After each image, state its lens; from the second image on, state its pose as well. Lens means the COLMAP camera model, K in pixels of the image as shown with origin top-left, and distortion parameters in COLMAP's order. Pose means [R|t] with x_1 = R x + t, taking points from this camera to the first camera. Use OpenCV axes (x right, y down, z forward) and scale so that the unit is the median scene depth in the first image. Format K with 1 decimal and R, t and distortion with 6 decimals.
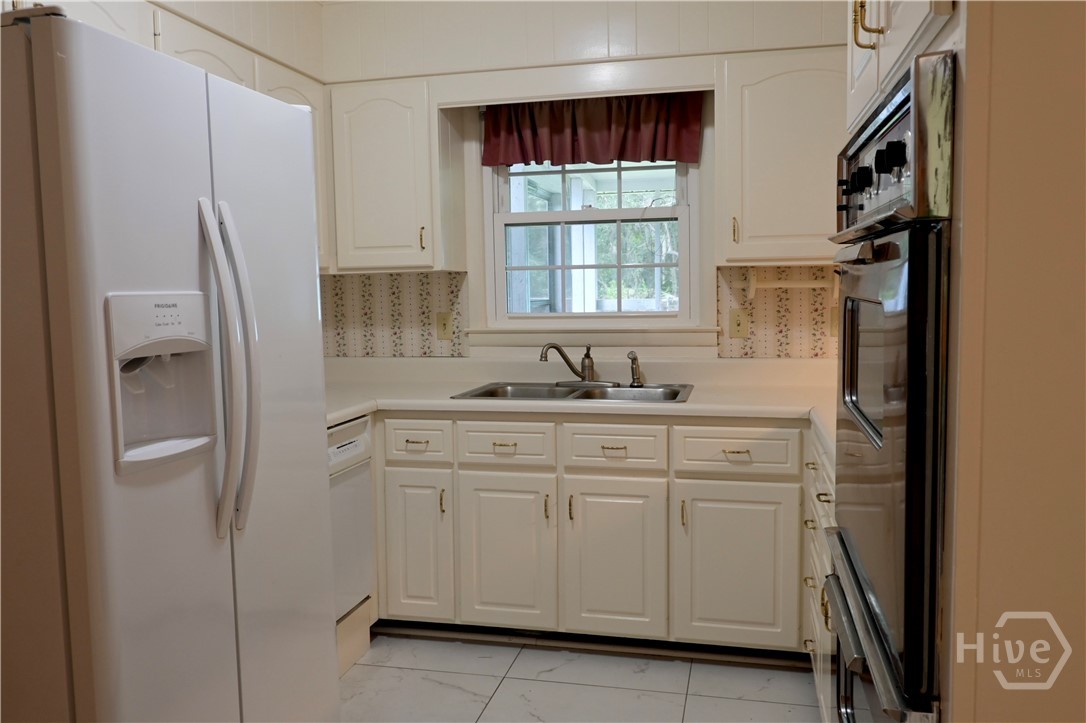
lens RADIAL K [[894.4, 0, 543.0], [0, 894.4, 361.5], [0, 0, 1]] dist [0.000273, -0.002341]
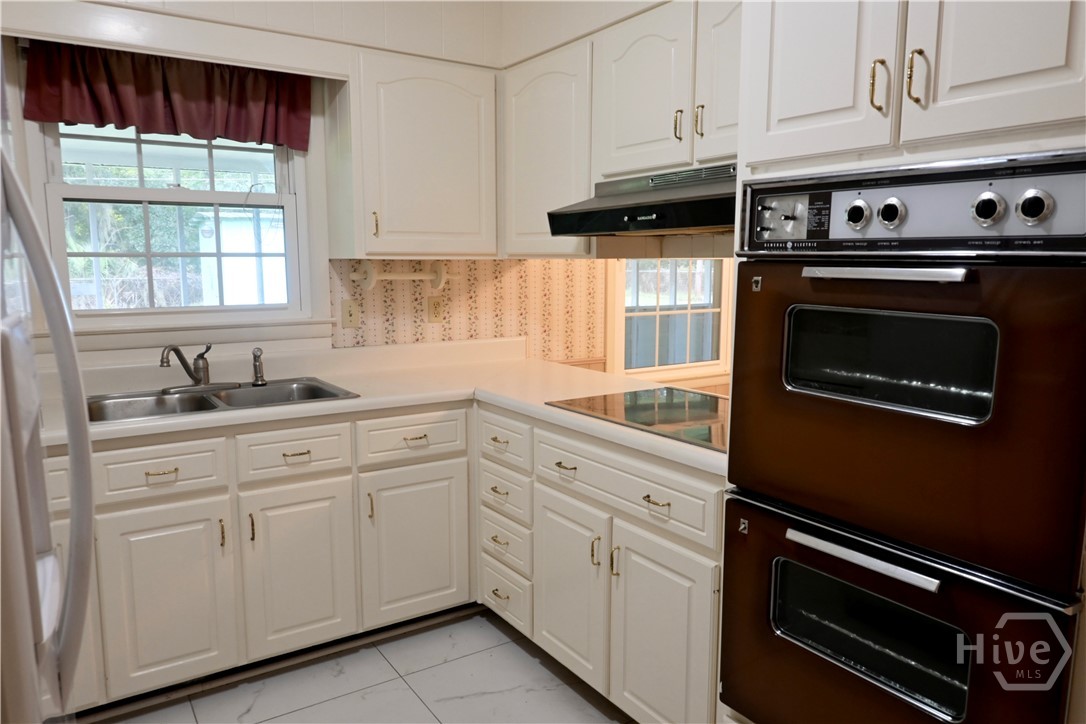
lens RADIAL K [[774.0, 0, 545.8], [0, 774.0, 370.1], [0, 0, 1]] dist [0.002801, -0.004618]
pose [[0.663763, -0.090707, 0.742423, -0.303131], [0.050119, 0.995782, 0.076853, -0.035420], [-0.746262, -0.013803, 0.665509, 0.236487]]
